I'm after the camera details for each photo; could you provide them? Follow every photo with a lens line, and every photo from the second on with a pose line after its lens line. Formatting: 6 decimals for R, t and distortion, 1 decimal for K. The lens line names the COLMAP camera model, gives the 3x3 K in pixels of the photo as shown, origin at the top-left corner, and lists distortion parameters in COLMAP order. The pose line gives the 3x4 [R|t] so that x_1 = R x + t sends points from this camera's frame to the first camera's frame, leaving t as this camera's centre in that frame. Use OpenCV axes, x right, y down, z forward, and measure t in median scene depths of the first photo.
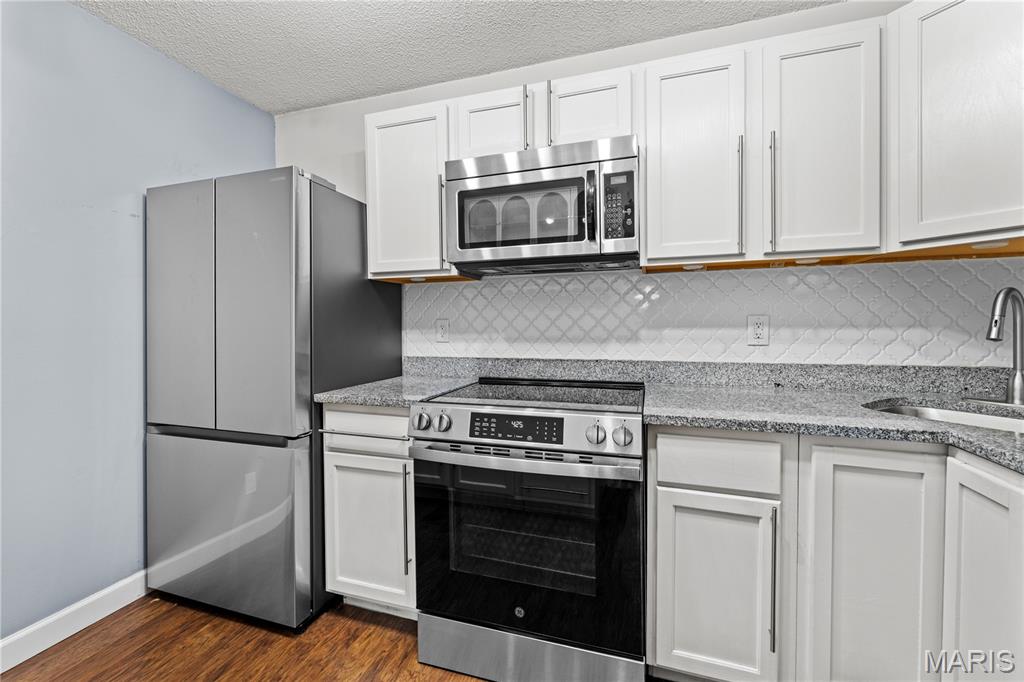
lens RADIAL K [[418.5, 0, 502.3], [0, 418.5, 328.1], [0, 0, 1]] dist [0.002702, -0.002182]
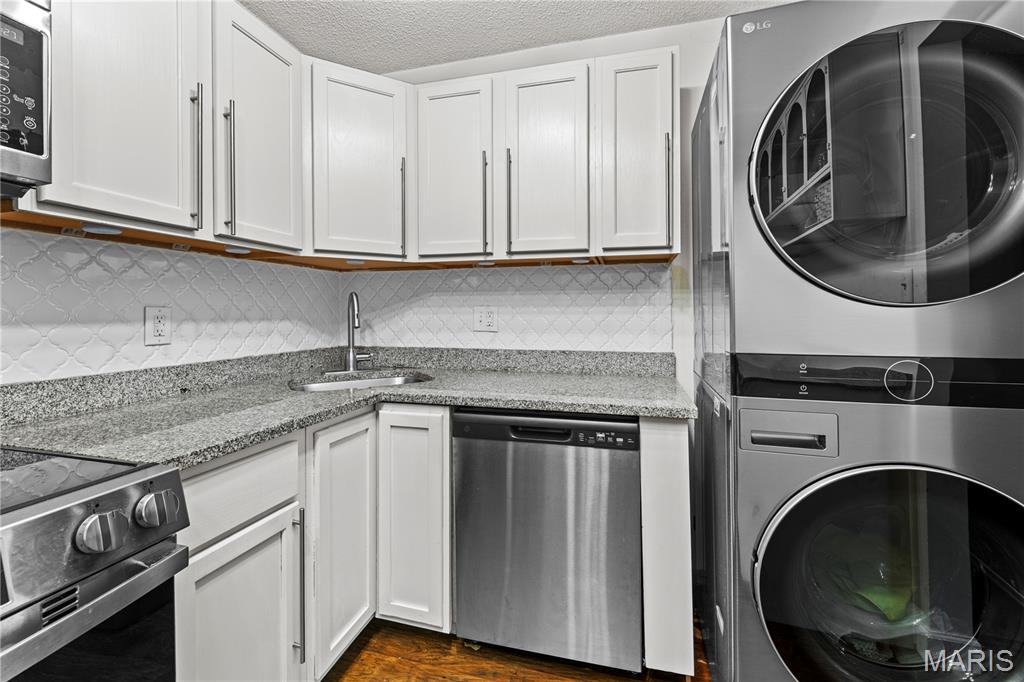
lens RADIAL K [[418.5, 0, 519.7], [0, 418.5, 311.0], [0, 0, 1]] dist [0.002702, -0.002182]
pose [[-0.064524, 0.015578, 0.997795, -0.256170], [0.021171, 0.999674, -0.014239, 0.003013], [-0.997692, 0.020206, -0.064833, 0.424693]]
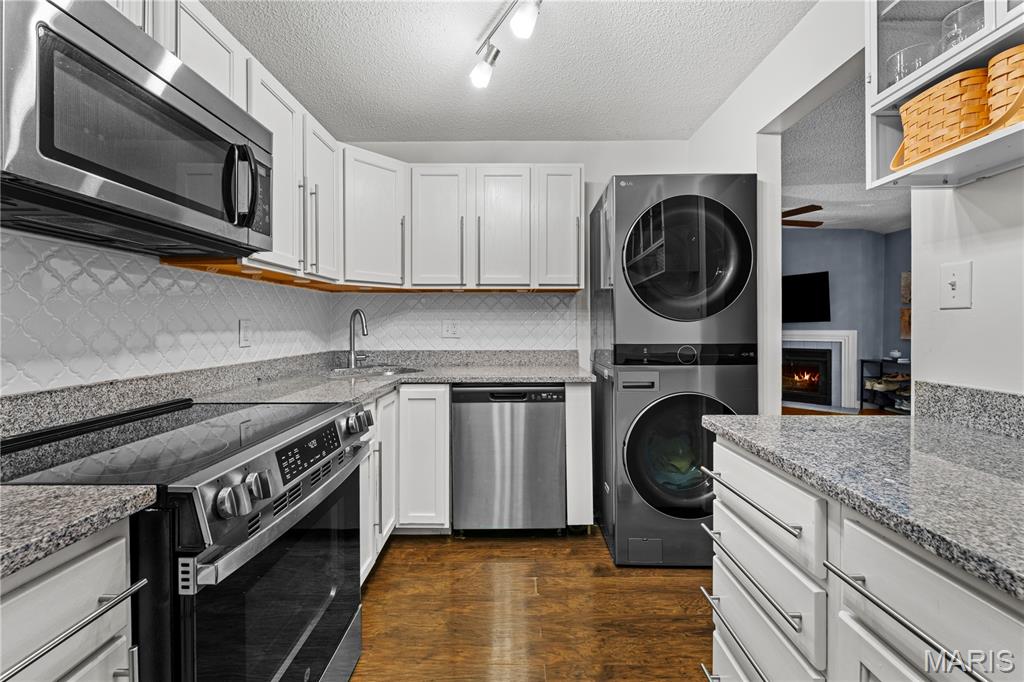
lens RADIAL K [[418.5, 0, 515.4], [0, 418.5, 331.9], [0, 0, 1]] dist [0.002702, -0.002182]
pose [[-0.322426, -0.003783, 0.946587, -0.780143], [0.022930, 0.999667, 0.011805, 0.004904], [-0.946317, 0.025512, -0.322232, 0.777809]]
